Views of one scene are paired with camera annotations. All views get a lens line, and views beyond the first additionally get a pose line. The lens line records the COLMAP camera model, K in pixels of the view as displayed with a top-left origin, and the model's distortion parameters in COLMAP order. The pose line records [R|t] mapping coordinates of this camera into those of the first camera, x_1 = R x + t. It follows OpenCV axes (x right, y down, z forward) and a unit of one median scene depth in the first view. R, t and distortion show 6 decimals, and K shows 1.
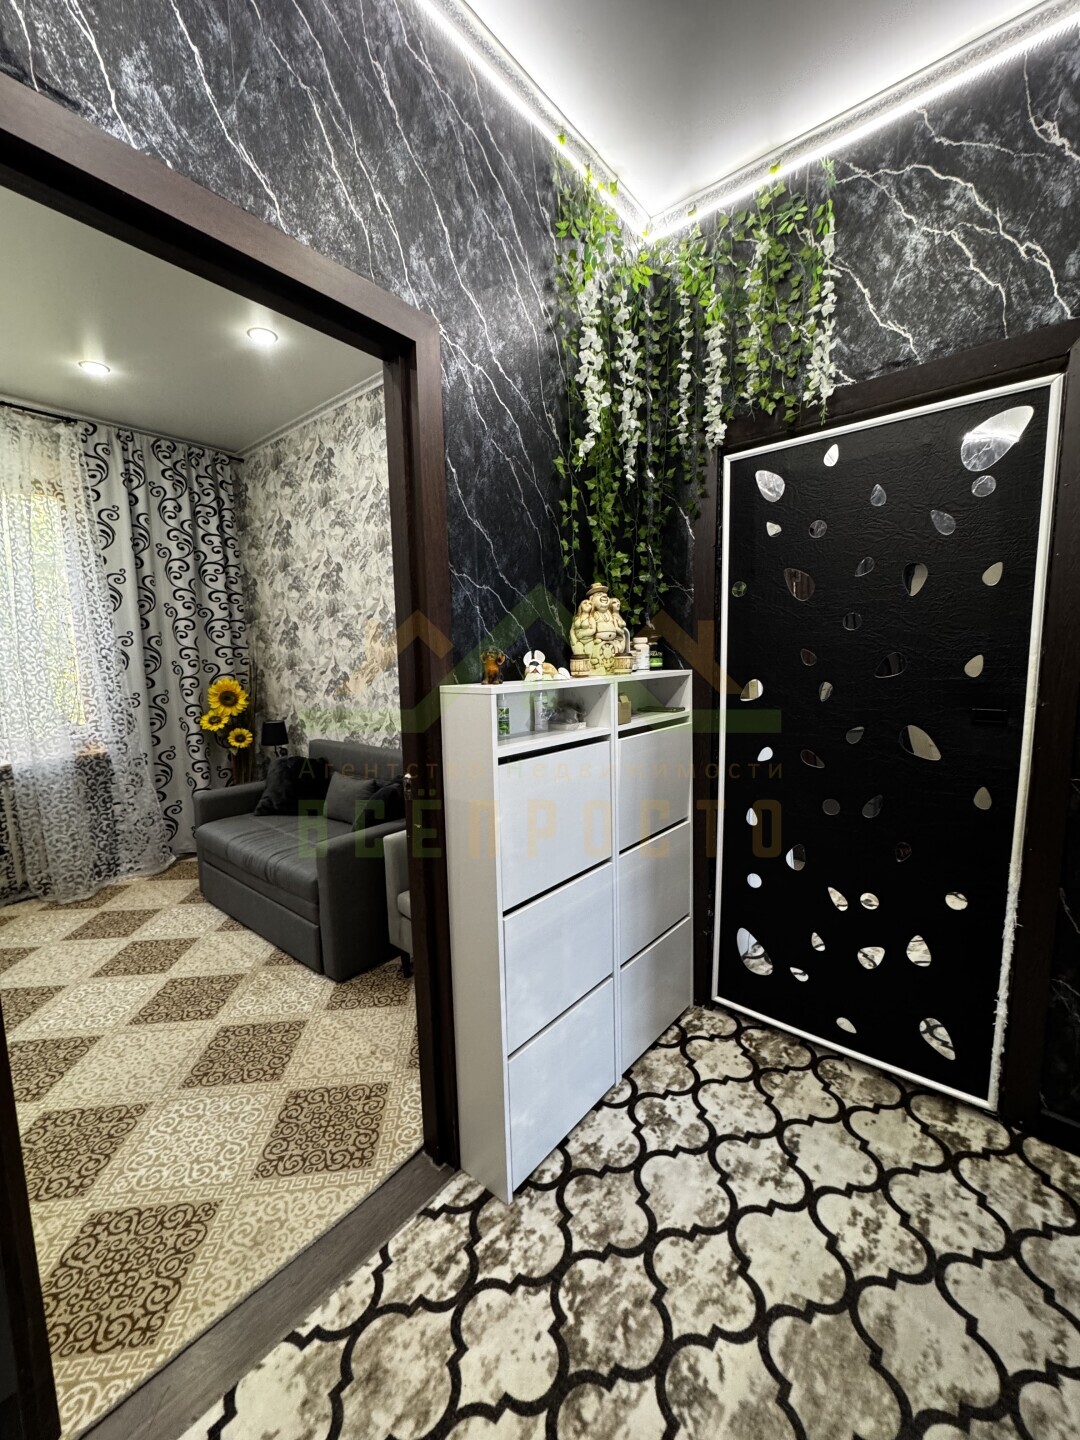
lens RADIAL K [[576.5, 0, 545.5], [0, 576.5, 721.7], [0, 0, 1]] dist [-0.005197, 0.001115]
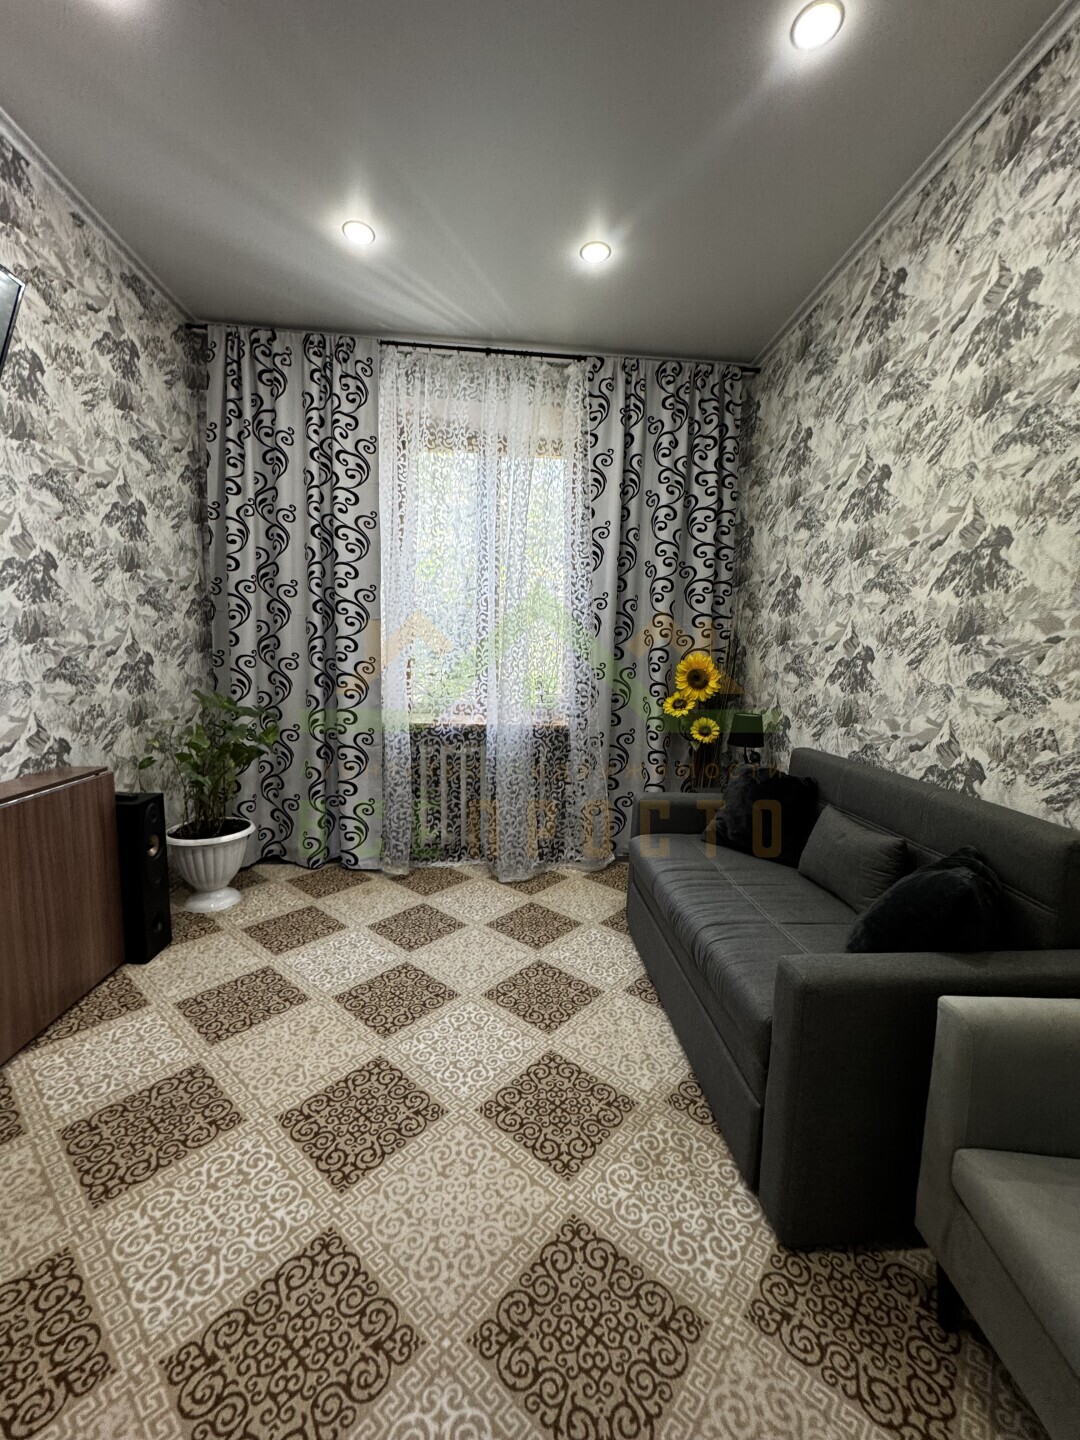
lens RADIAL K [[576.5, 0, 537.9], [0, 576.5, 720.9], [0, 0, 1]] dist [-0.005197, 0.001115]
pose [[0.685271, 0.123456, -0.717748, -0.140910], [-0.126464, 0.990727, 0.049668, 0.006032], [0.717224, 0.056733, 0.694529, 0.330173]]
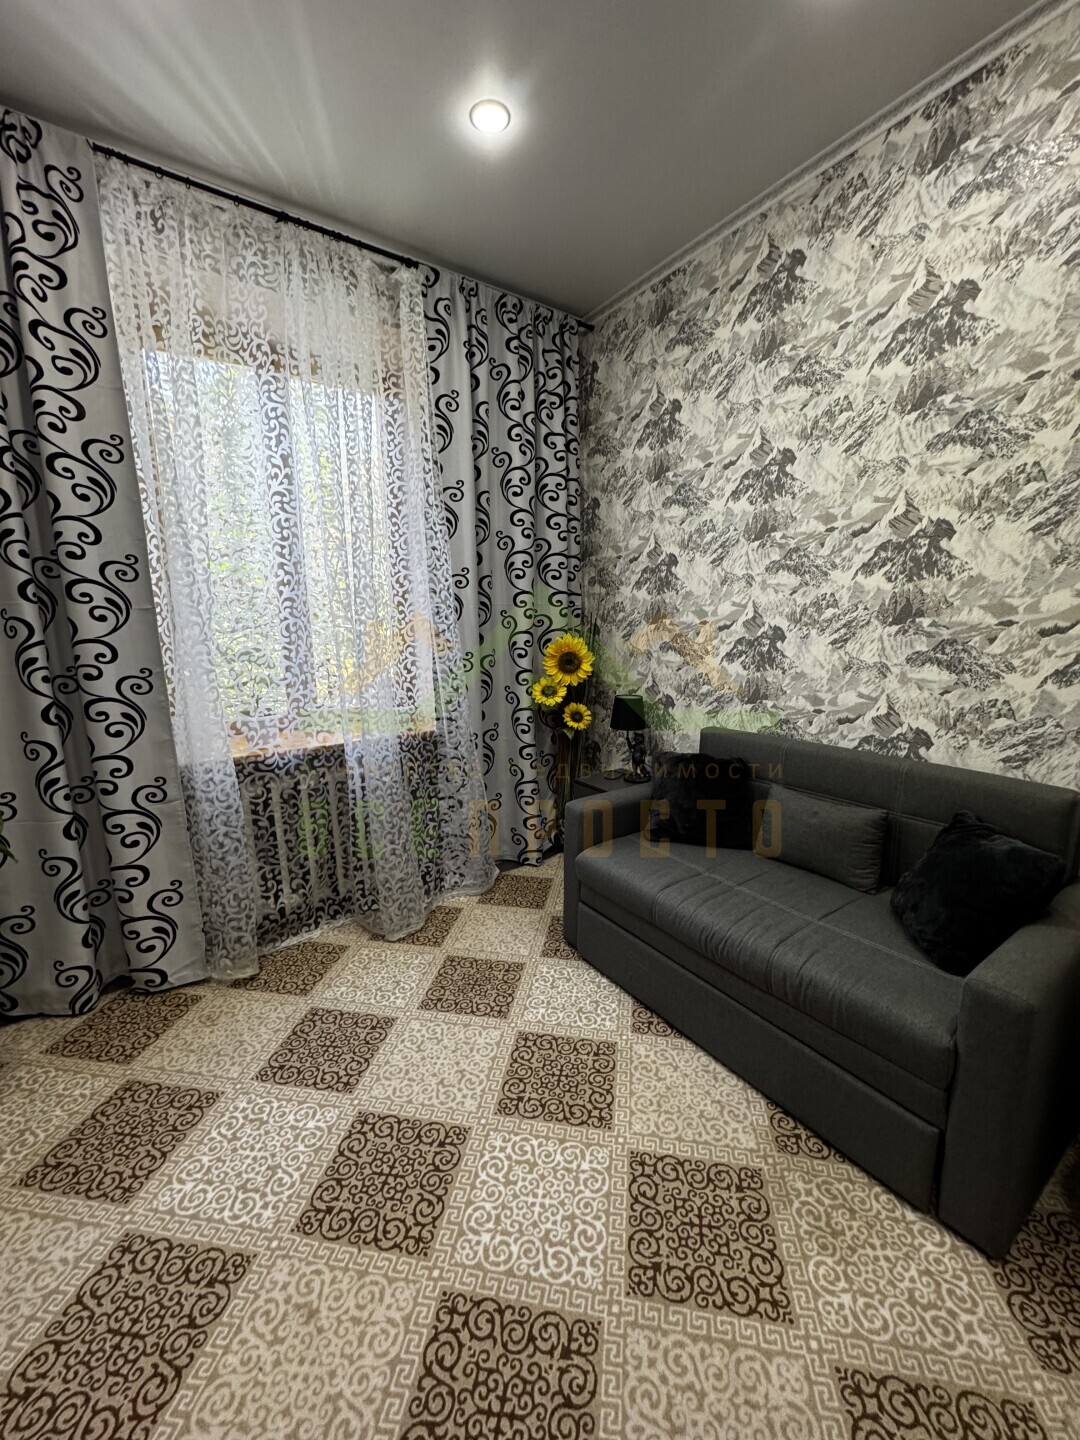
lens RADIAL K [[576.5, 0, 542.6], [0, 576.5, 721.4], [0, 0, 1]] dist [-0.005197, 0.001115]
pose [[0.962782, 0.052102, -0.265210, -0.426407], [-0.035873, 0.997196, 0.065679, -0.013721], [0.267888, -0.053721, 0.961951, 0.311349]]
